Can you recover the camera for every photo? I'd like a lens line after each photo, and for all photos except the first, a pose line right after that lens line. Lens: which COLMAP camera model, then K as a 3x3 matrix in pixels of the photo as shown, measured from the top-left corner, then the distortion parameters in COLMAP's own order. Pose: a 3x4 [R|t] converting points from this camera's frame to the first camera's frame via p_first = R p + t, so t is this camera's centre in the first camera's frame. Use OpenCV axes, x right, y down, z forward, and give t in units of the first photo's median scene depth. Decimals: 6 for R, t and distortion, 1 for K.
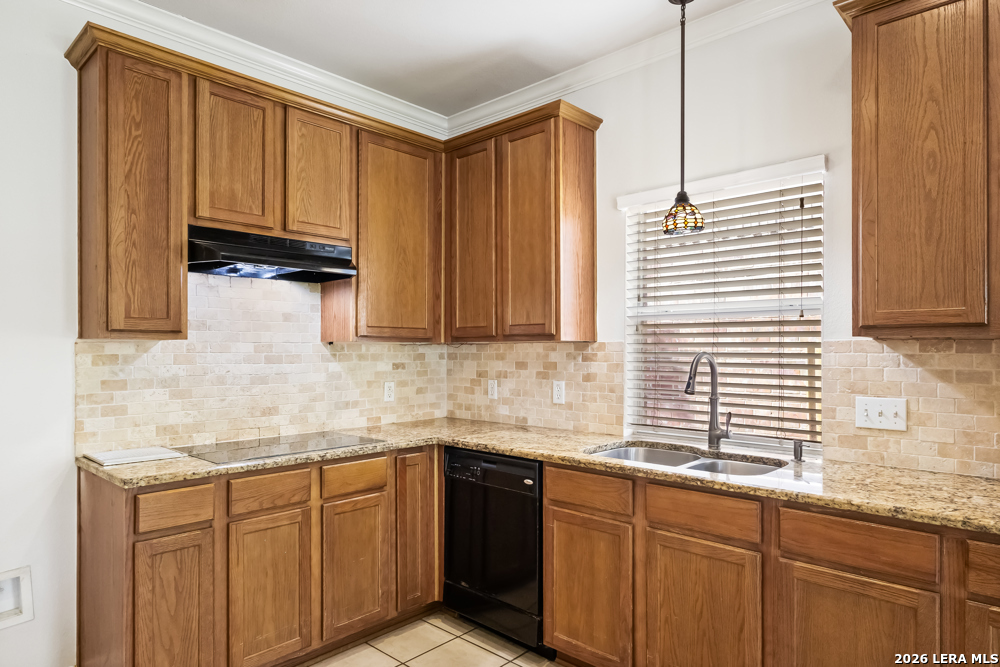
lens RADIAL K [[600.8, 0, 500.6], [0, 600.8, 347.4], [0, 0, 1]] dist [-0.000945, -0.000051]
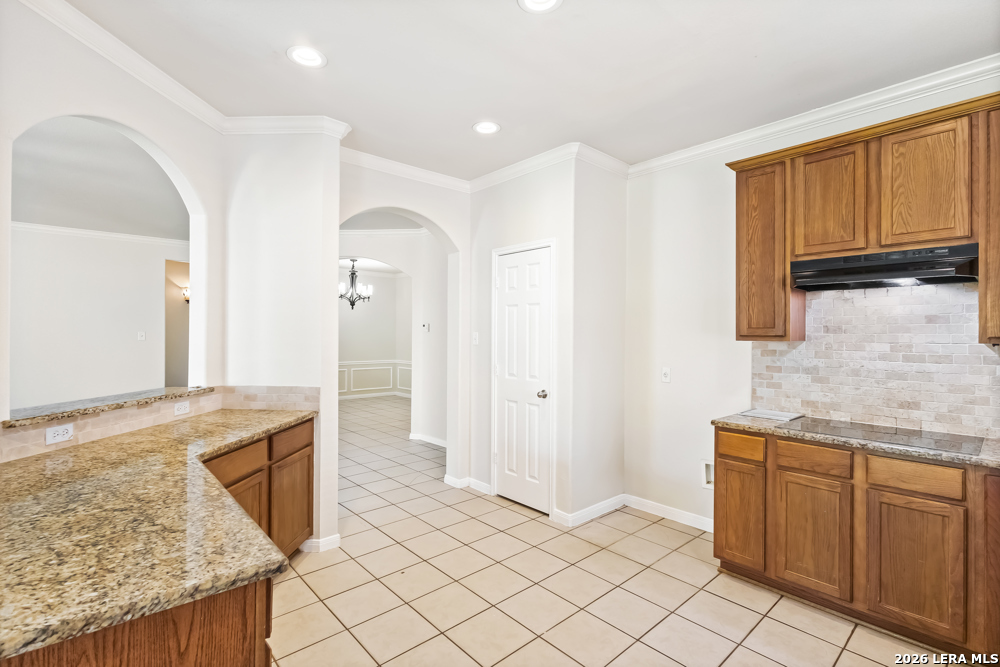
lens RADIAL K [[463.4, 0, 503.9], [0, 463.4, 334.2], [0, 0, 1]] dist [0.000874, 0.000362]
pose [[-0.085309, -0.001734, -0.996353, 0.607997], [-0.001239, 0.999998, -0.001635, -0.025422], [0.996354, 0.001095, -0.085311, 0.374387]]
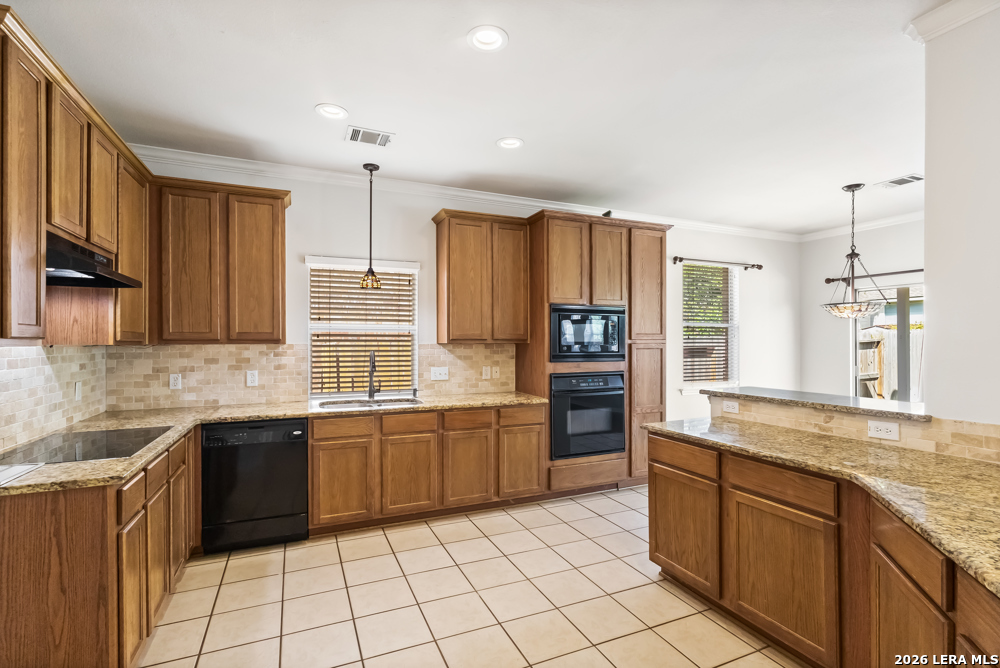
lens RADIAL K [[462.9, 0, 499.1], [0, 462.9, 340.6], [0, 0, 1]] dist [-0.001204, 0.000457]
pose [[0.400706, 0.002141, 0.916204, -0.844335], [-0.002867, 0.999995, -0.001083, -0.020835], [-0.916202, -0.002193, 0.400710, 0.016237]]
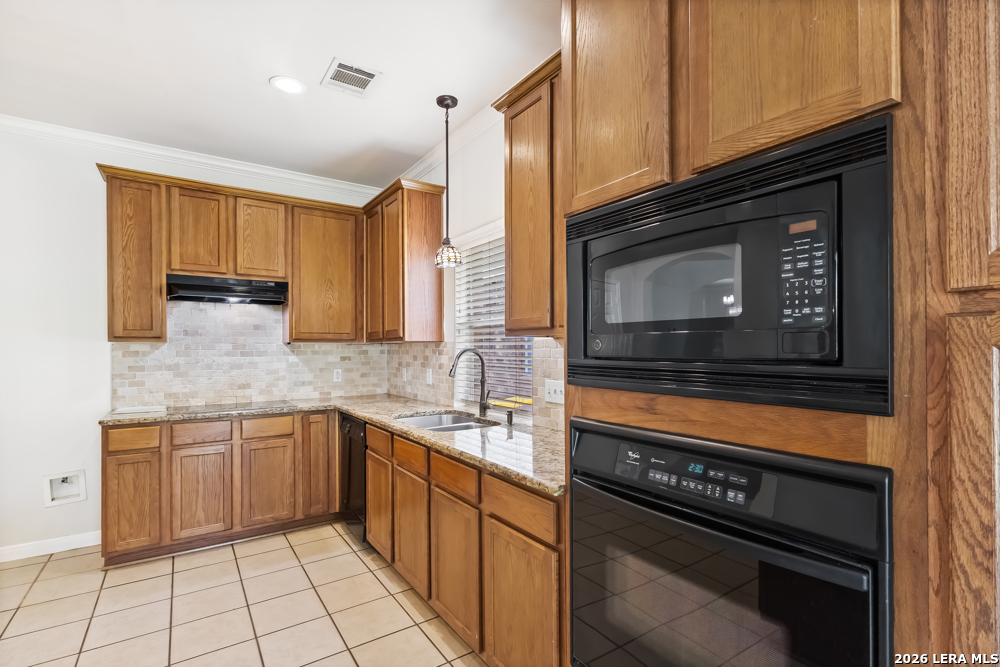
lens RADIAL K [[462.8, 0, 500.4], [0, 462.8, 347.7], [0, 0, 1]] dist [0.001555, 0.000544]
pose [[0.975690, -0.004101, -0.219117, 0.631532], [0.004860, 0.999984, 0.002924, 0.003496], [0.219101, -0.003918, 0.975694, -0.062044]]
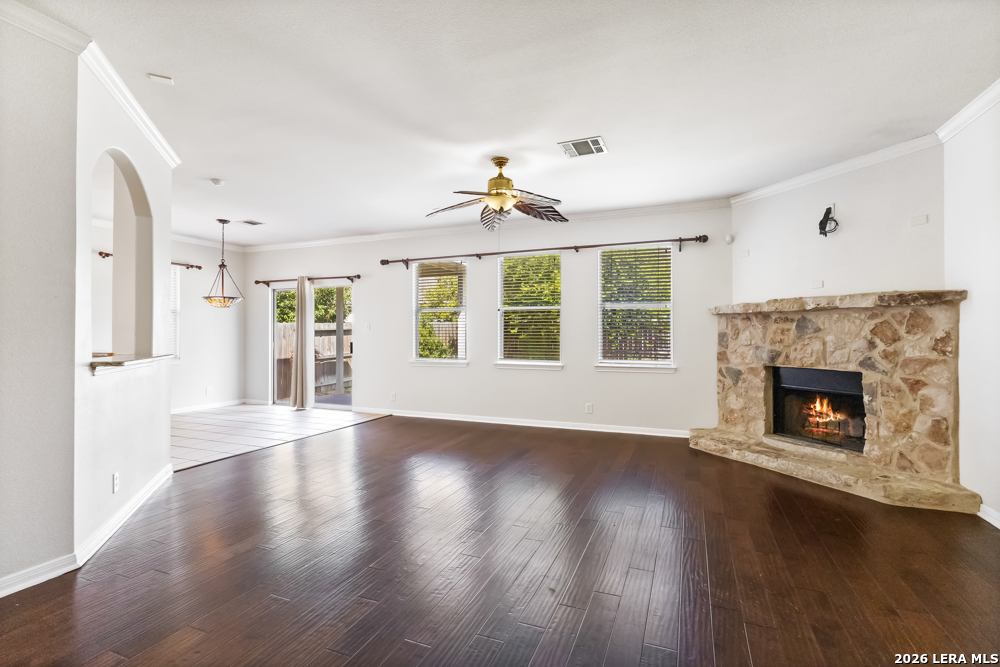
lens RADIAL K [[460.9, 0, 499.6], [0, 460.9, 329.7], [0, 0, 1]] dist [-0.000313, 0.000872]
pose [[-0.347567, 0.012324, 0.937574, -1.652175], [-0.000879, 0.999909, -0.013470, 0.045142], [-0.937655, -0.005506, -0.347525, -0.983014]]
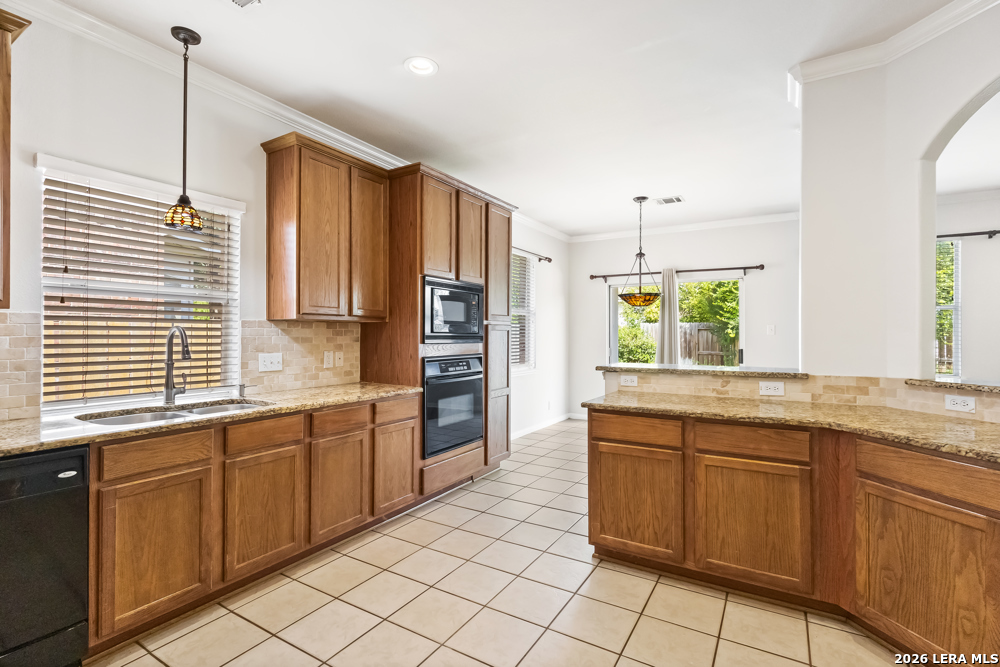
lens RADIAL K [[468.3, 0, 493.3], [0, 468.3, 330.6], [0, 0, 1]] dist [0.001966, 0.000663]
pose [[-0.193606, 0.009441, 0.981034, -0.706153], [-0.005293, 0.999929, -0.010667, 0.023445], [-0.981065, -0.007258, -0.193542, 0.524993]]
